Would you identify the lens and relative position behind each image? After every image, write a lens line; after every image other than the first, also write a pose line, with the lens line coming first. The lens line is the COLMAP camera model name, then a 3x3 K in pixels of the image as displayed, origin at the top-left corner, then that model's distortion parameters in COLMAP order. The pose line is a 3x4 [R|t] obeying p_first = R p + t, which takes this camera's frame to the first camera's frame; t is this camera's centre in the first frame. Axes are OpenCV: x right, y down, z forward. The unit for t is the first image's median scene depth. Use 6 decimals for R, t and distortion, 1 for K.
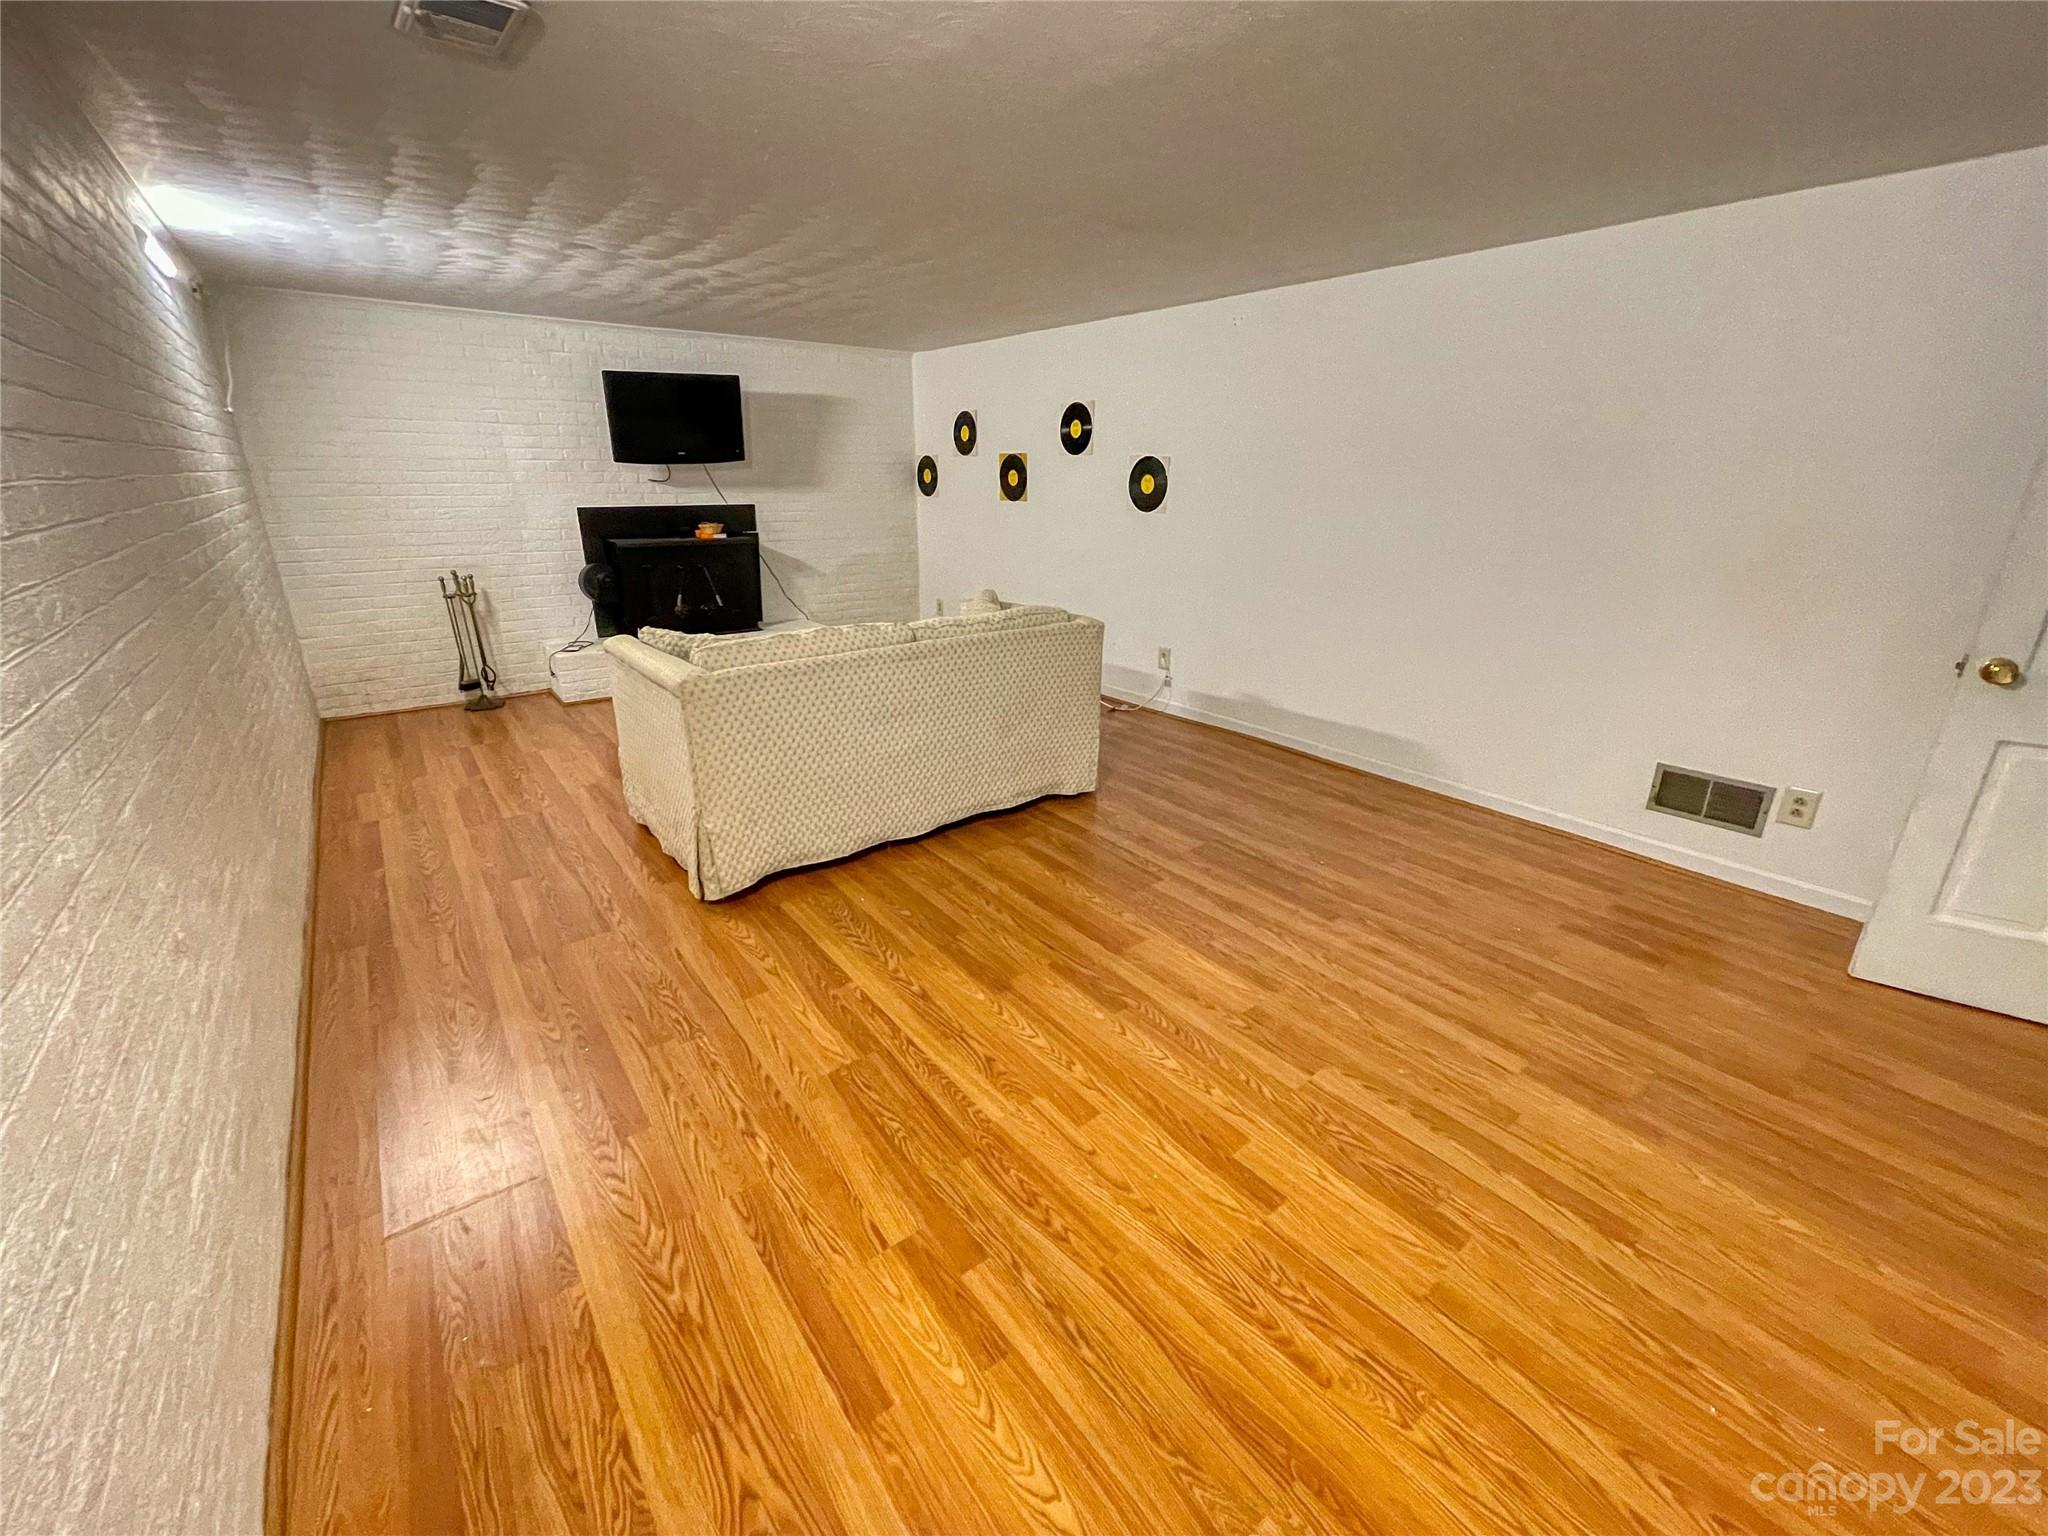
lens RADIAL K [[829.0, 0, 1019.6], [0, 829.0, 762.6], [0, 0, 1]] dist [-0.002842, -0.000039]
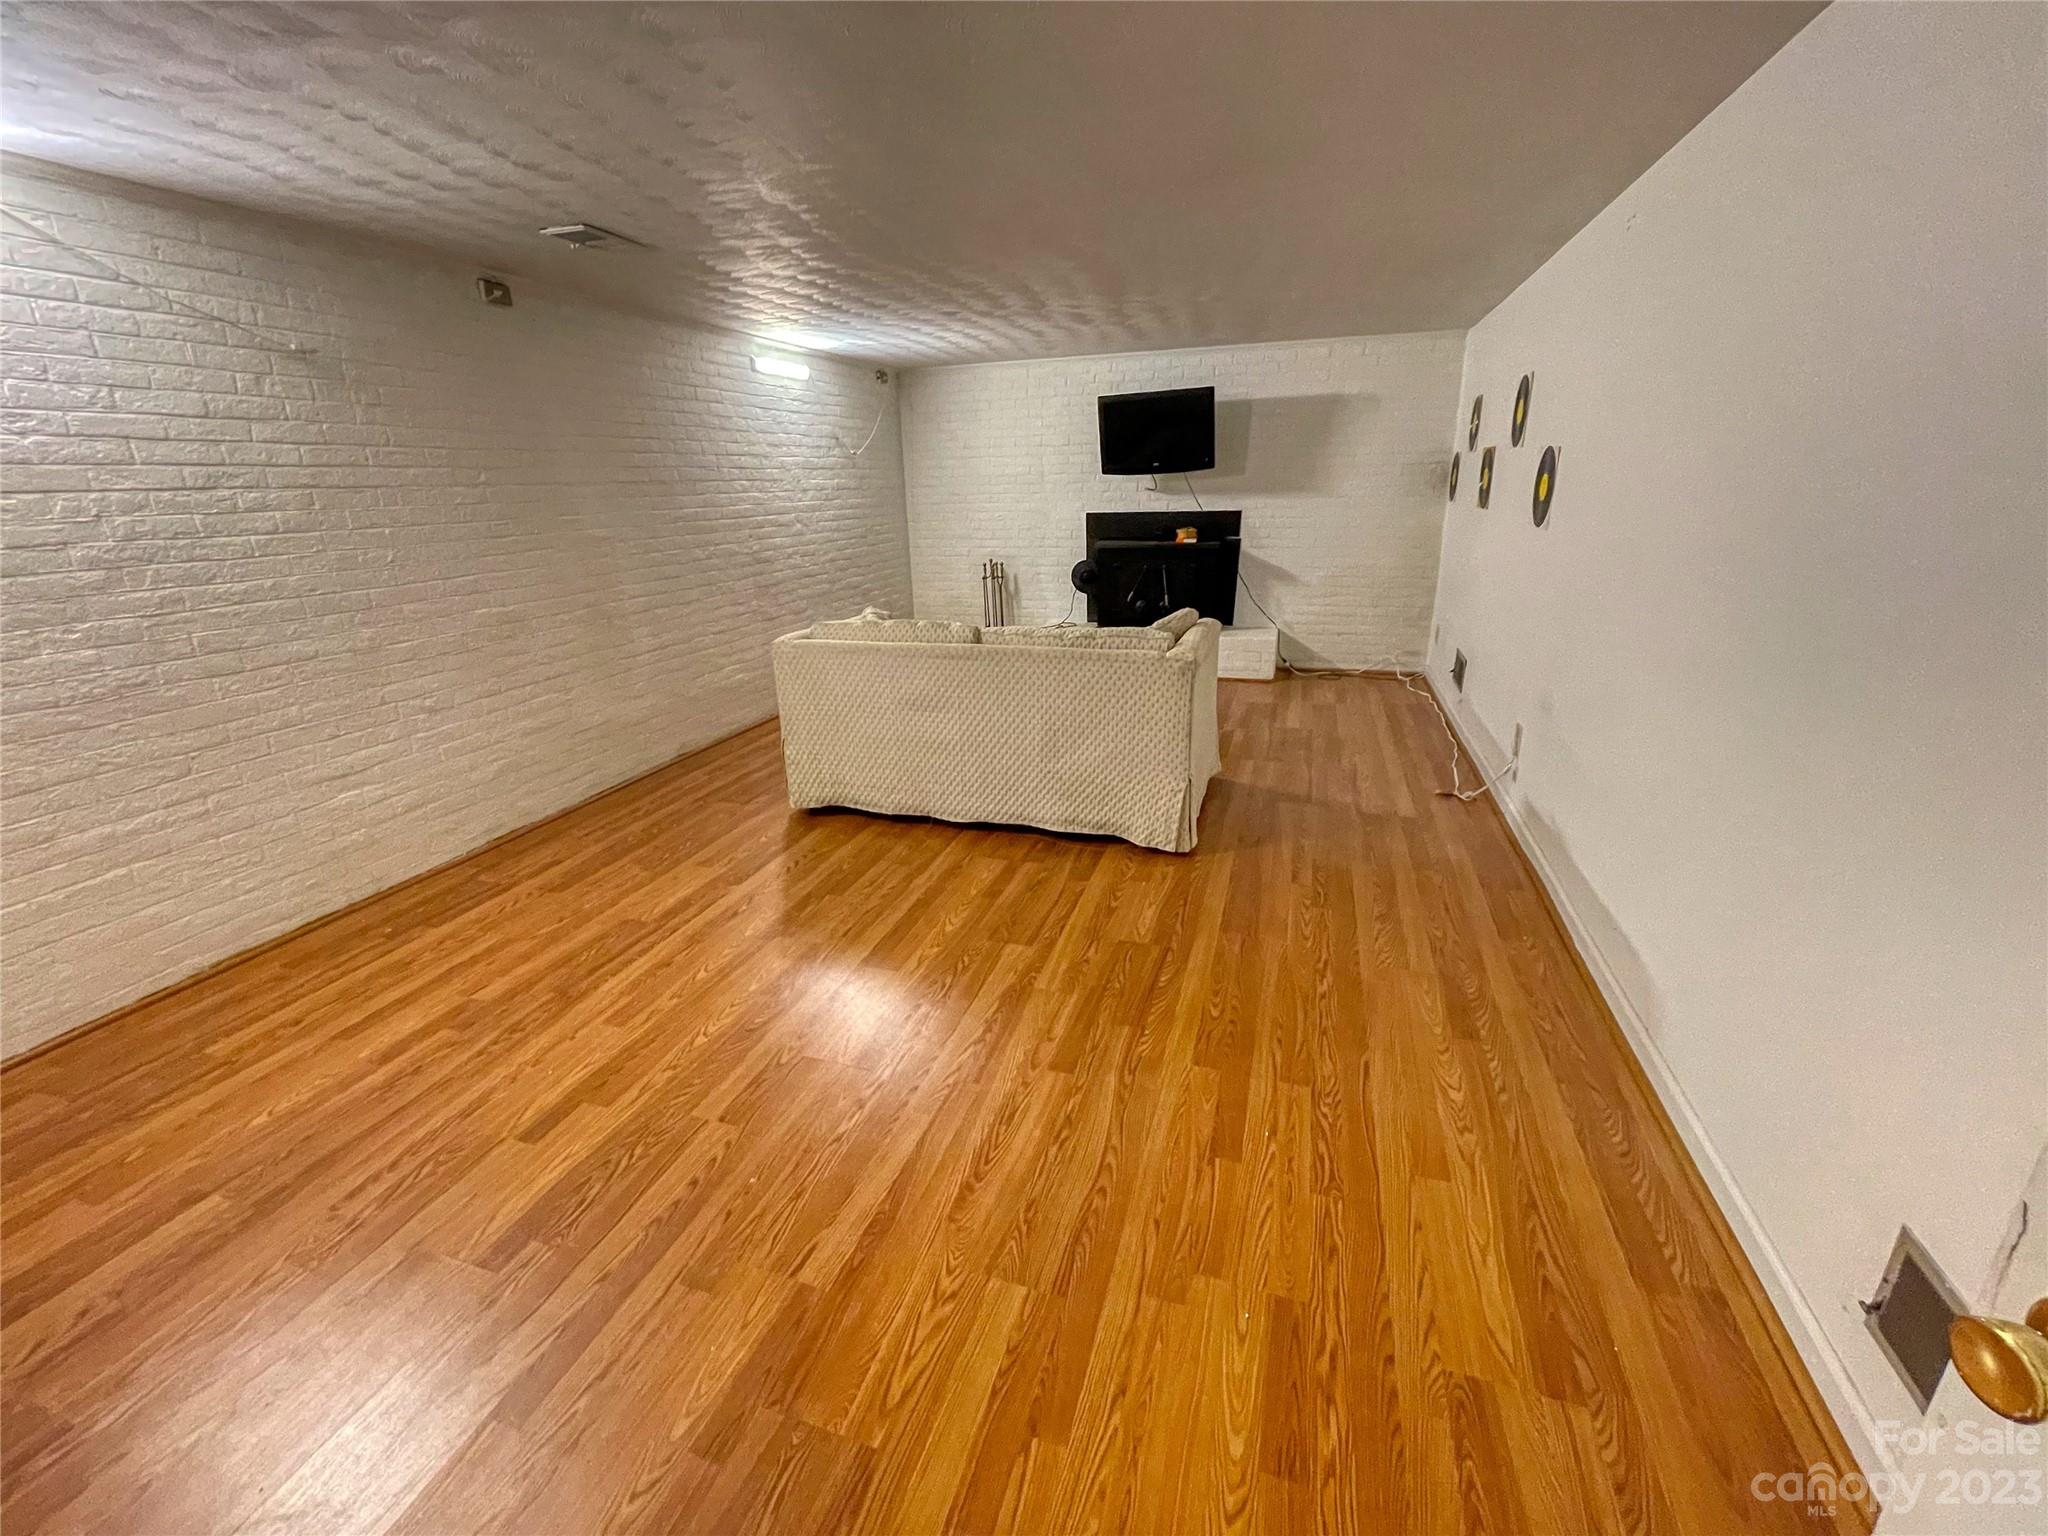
lens RADIAL K [[829.0, 0, 1023.5], [0, 829.0, 768.5], [0, 0, 1]] dist [-0.002842, -0.000039]
pose [[0.557703, 0.250941, -0.791199, 0.816964], [-0.247525, 0.960115, 0.130038, -0.150694], [0.792274, 0.123319, 0.597574, 0.449491]]
